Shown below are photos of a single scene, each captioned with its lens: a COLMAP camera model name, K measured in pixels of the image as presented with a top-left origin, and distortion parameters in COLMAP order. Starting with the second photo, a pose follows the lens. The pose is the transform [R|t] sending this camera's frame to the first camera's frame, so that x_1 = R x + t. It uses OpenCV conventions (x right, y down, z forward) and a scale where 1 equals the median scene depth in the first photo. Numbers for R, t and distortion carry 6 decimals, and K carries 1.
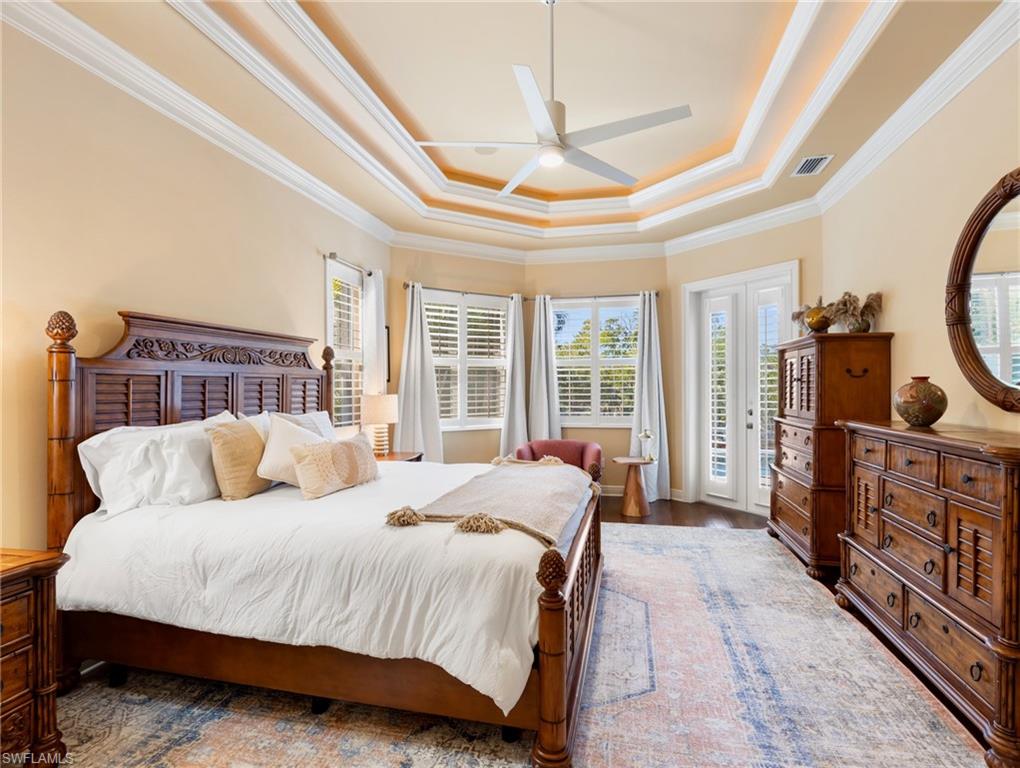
lens RADIAL K [[513.5, 0, 508.8], [0, 513.5, 384.9], [0, 0, 1]] dist [0.015344, 0.000021]
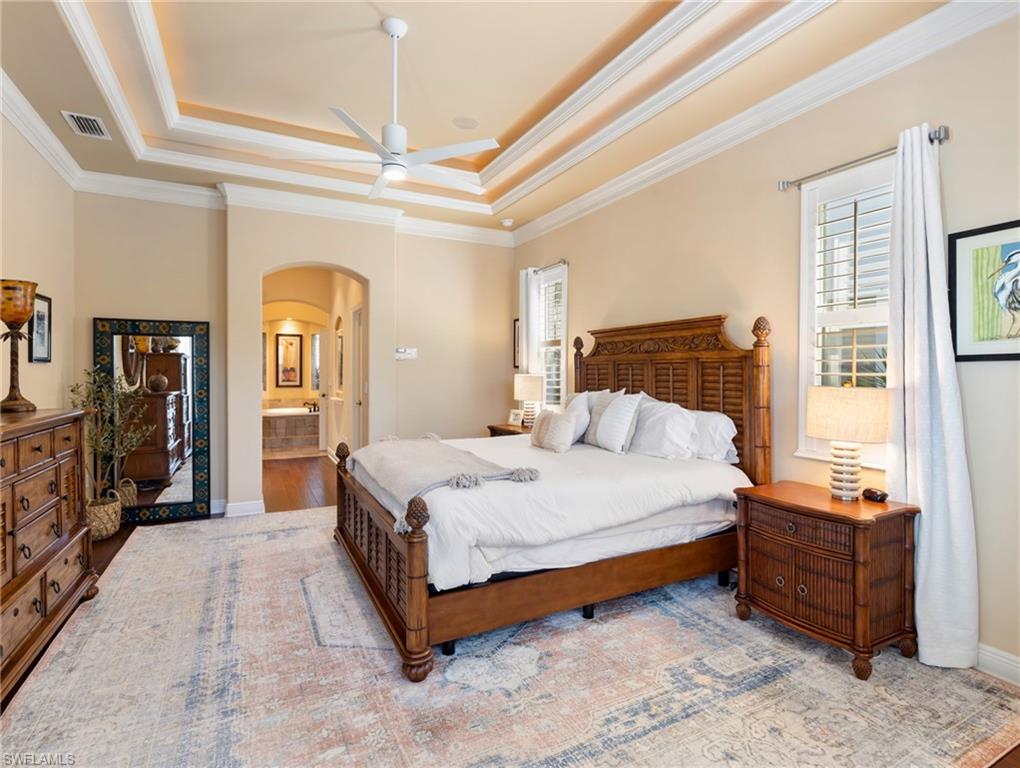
lens RADIAL K [[513.5, 0, 508.1], [0, 513.5, 375.9], [0, 0, 1]] dist [0.015344, 0.000021]
pose [[-0.764111, 0.006858, -0.645048, 0.653649], [0.002889, 0.999970, 0.007209, 0.006461], [0.645078, 0.003645, -0.764108, 2.111483]]
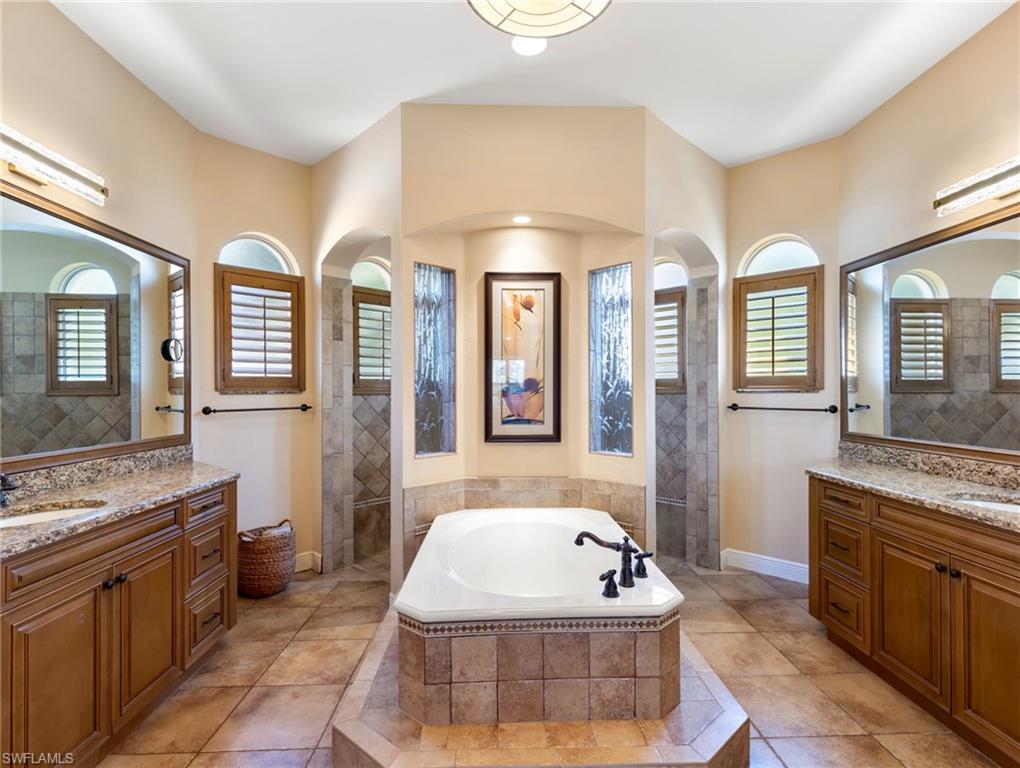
lens RADIAL K [[513.5, 0, 511.7], [0, 513.5, 387.7], [0, 0, 1]] dist [0.015344, 0.000021]
pose [[-0.965512, 0.005404, -0.260304, 0.197394], [0.006098, 0.999980, -0.001859, -0.001860], [0.260288, -0.003382, -0.965525, 0.663342]]
